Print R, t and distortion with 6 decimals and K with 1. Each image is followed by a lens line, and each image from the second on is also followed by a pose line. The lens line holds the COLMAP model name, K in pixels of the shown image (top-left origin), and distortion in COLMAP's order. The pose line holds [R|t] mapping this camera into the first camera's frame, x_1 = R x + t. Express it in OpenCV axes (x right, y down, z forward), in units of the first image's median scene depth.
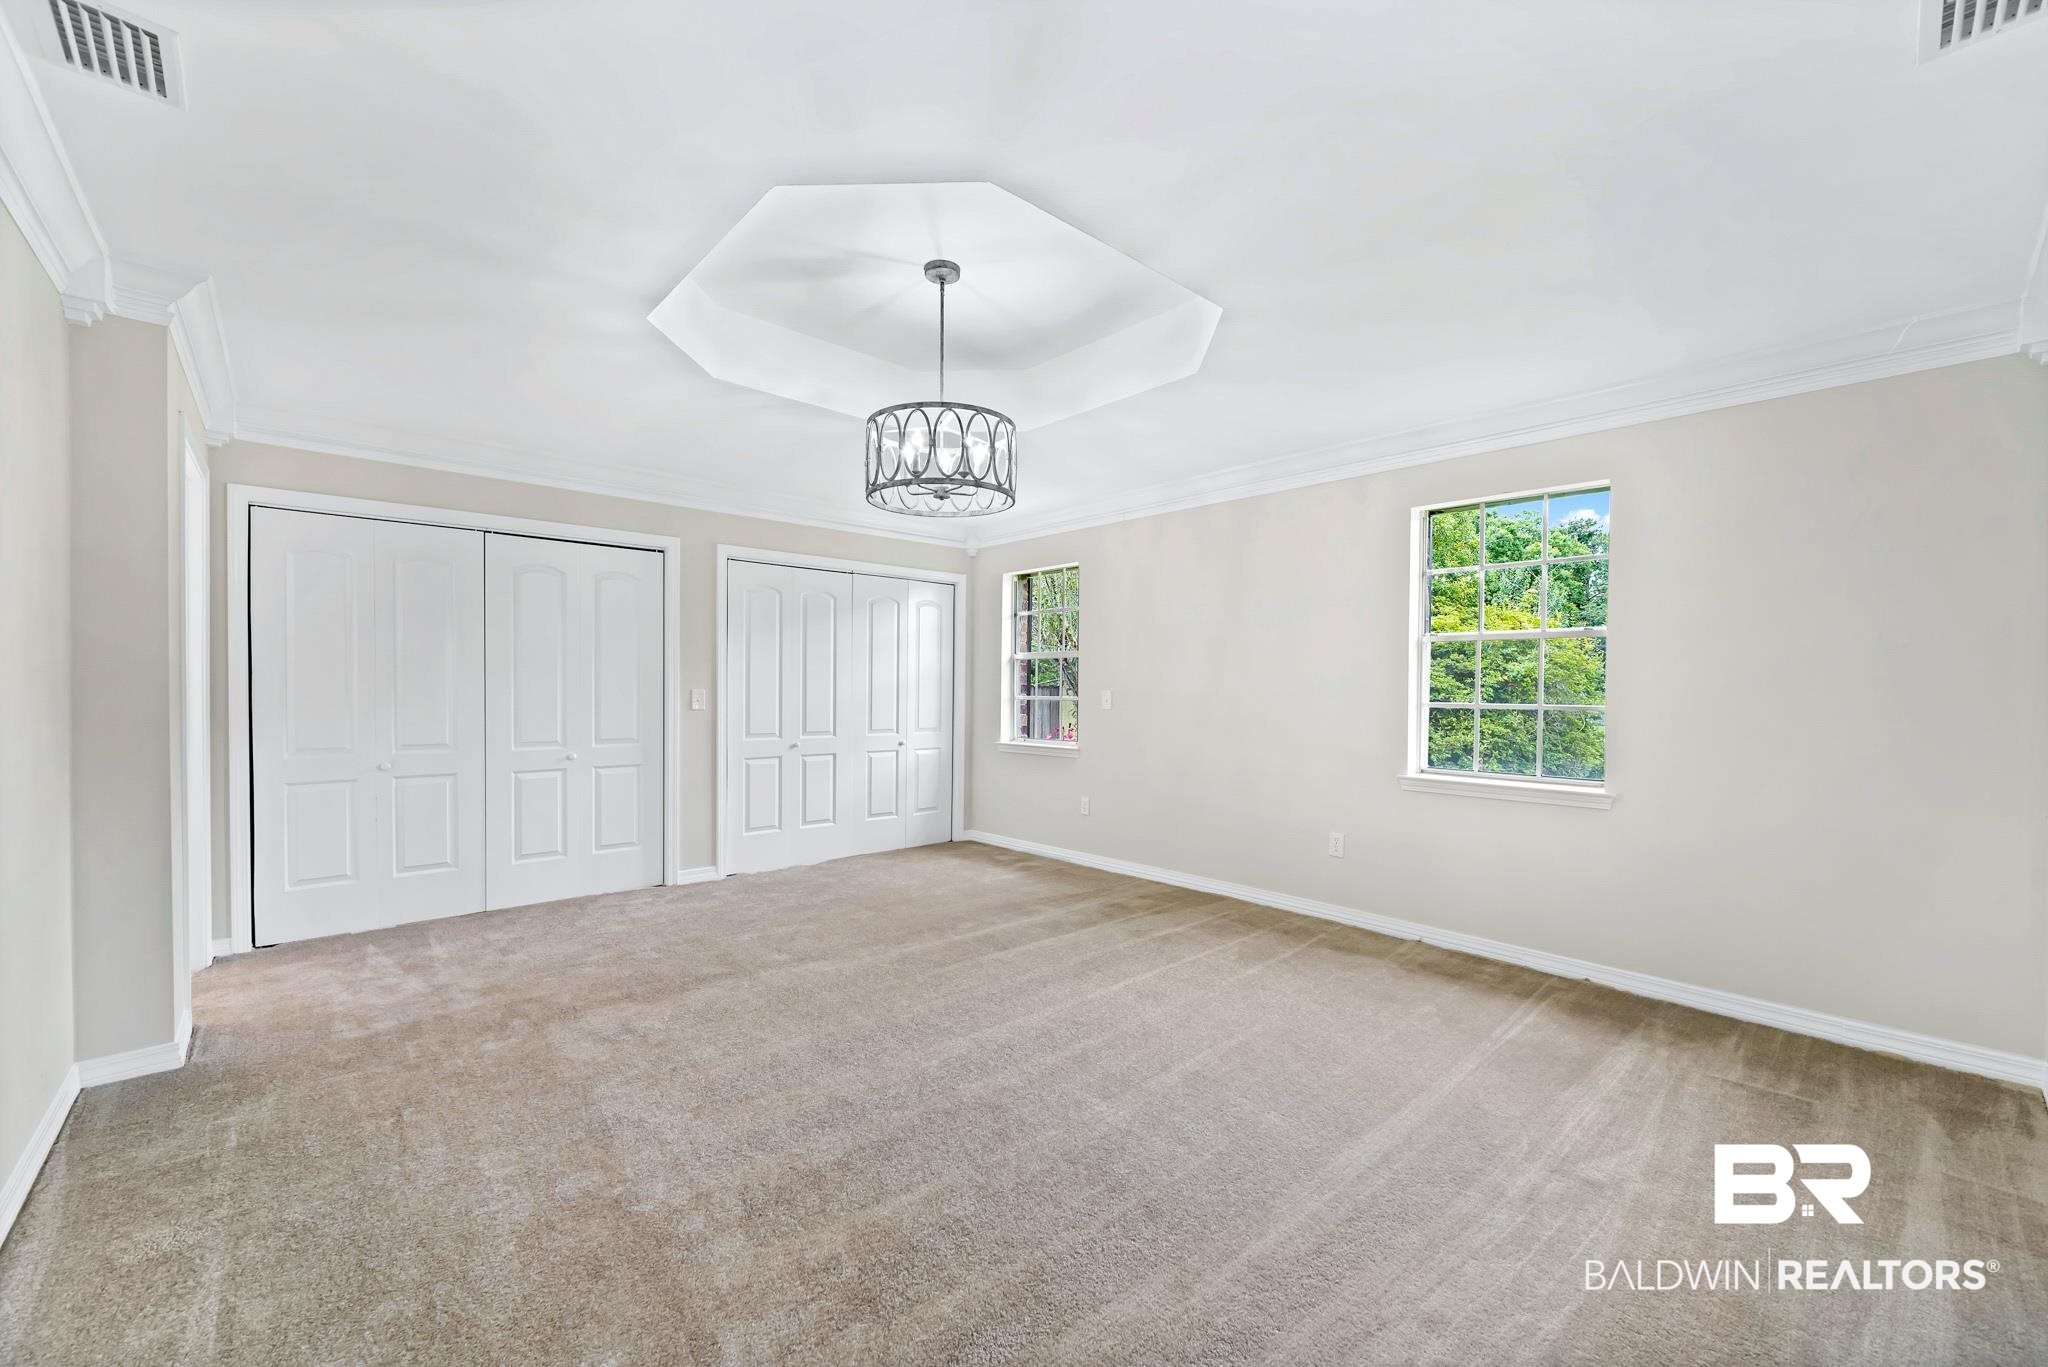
lens RADIAL K [[807.8, 0, 1016.9], [0, 807.8, 682.5], [0, 0, 1]] dist [0.000614, 0.000166]
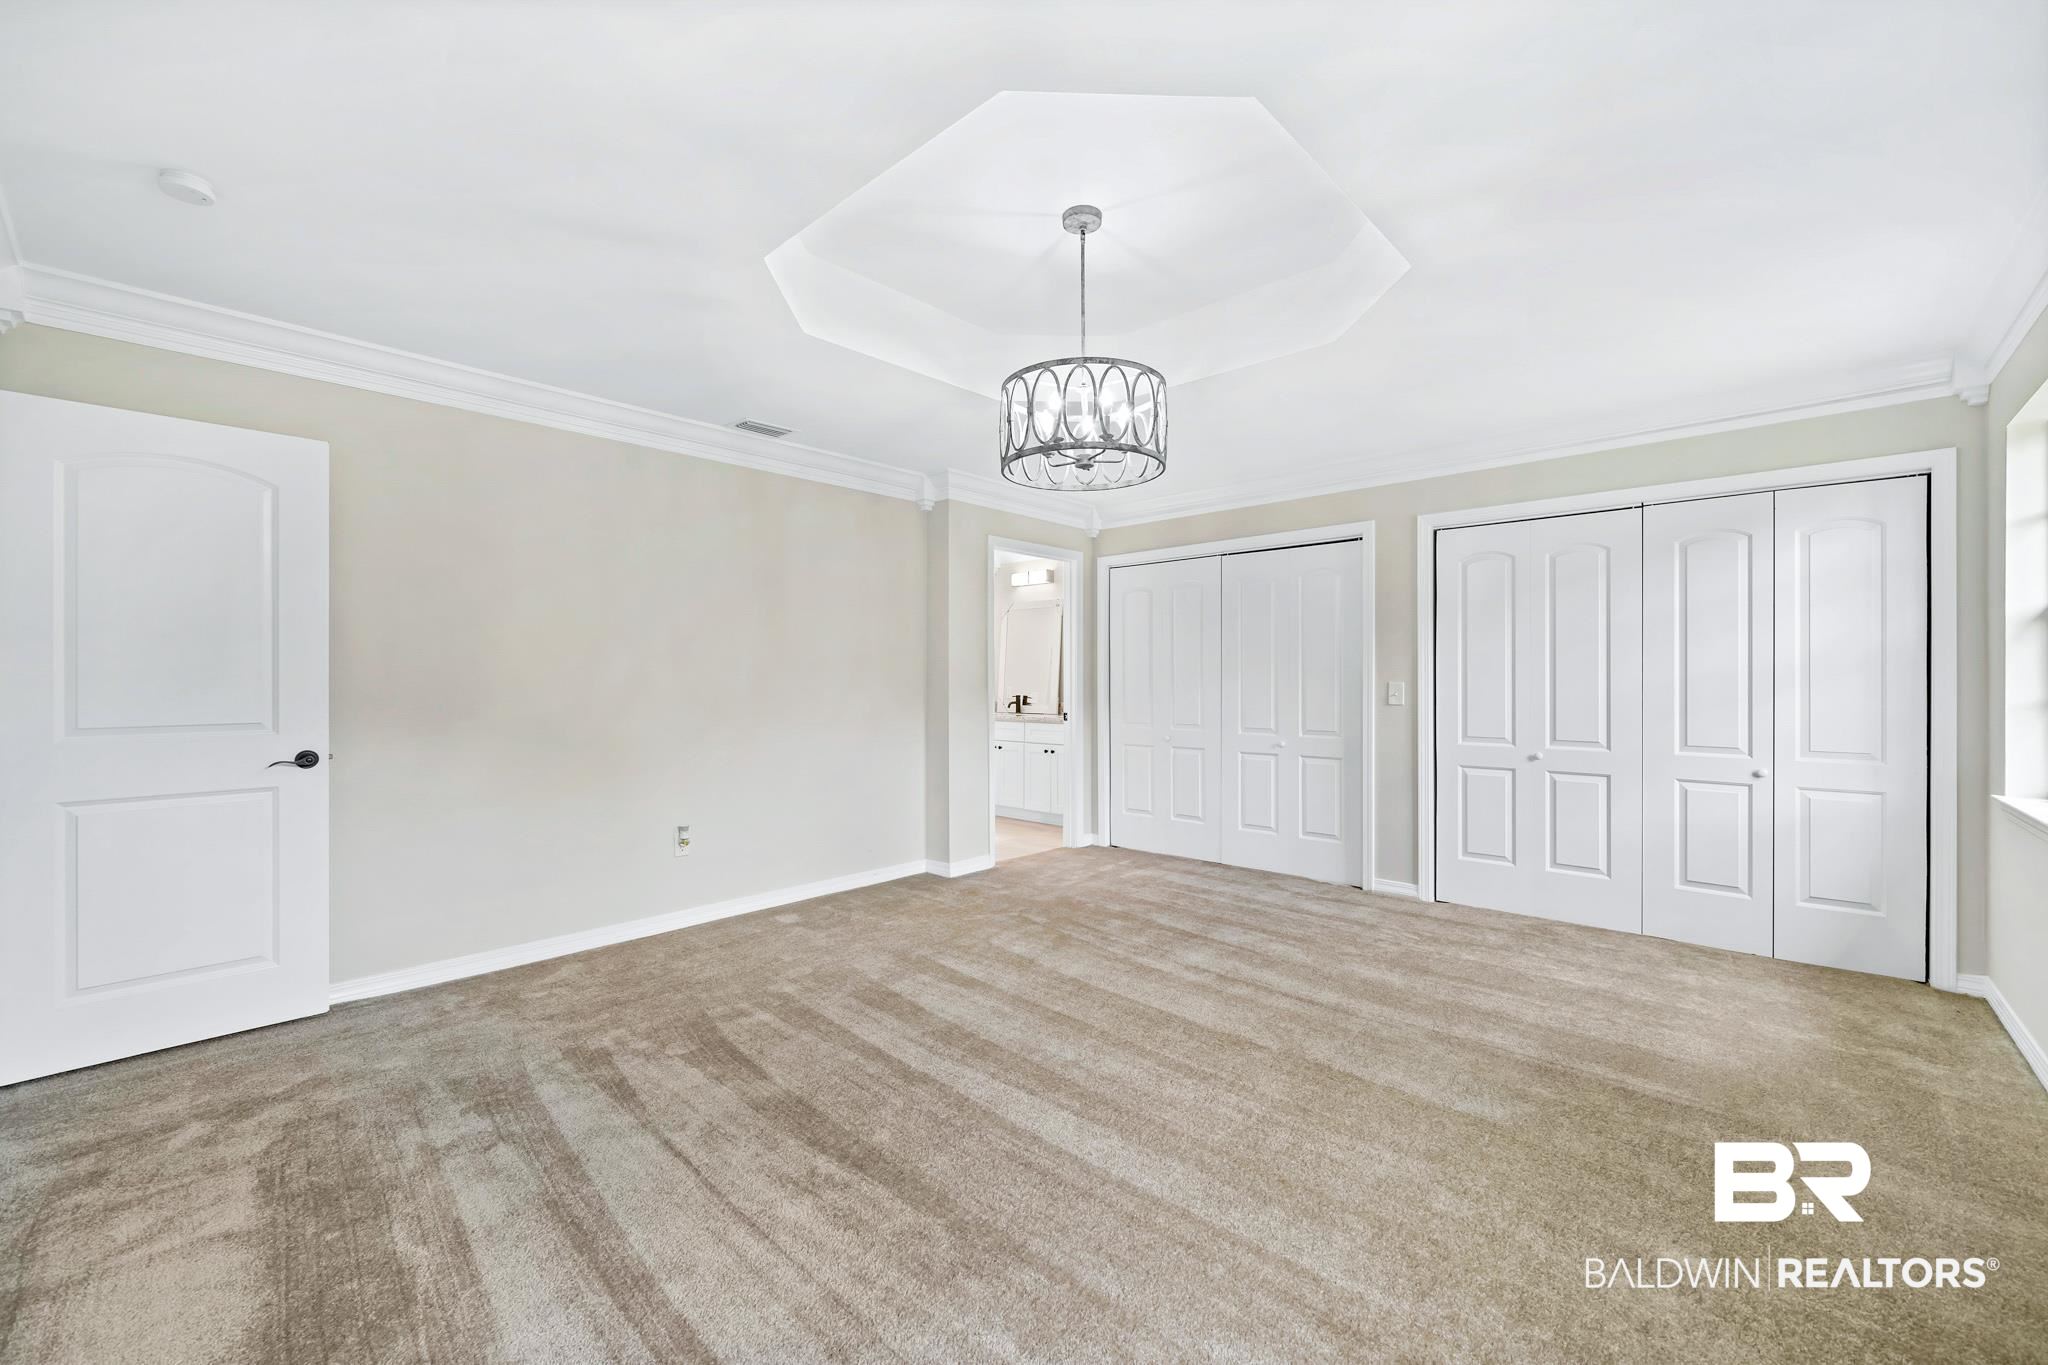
lens RADIAL K [[807.8, 0, 1016.9], [0, 807.8, 681.5], [0, 0, 1]] dist [0.000614, 0.000166]
pose [[0.092877, -0.005123, -0.995664, 0.465642], [0.009645, 0.999944, -0.004245, 0.006959], [0.995631, -0.009209, 0.092922, 0.495603]]
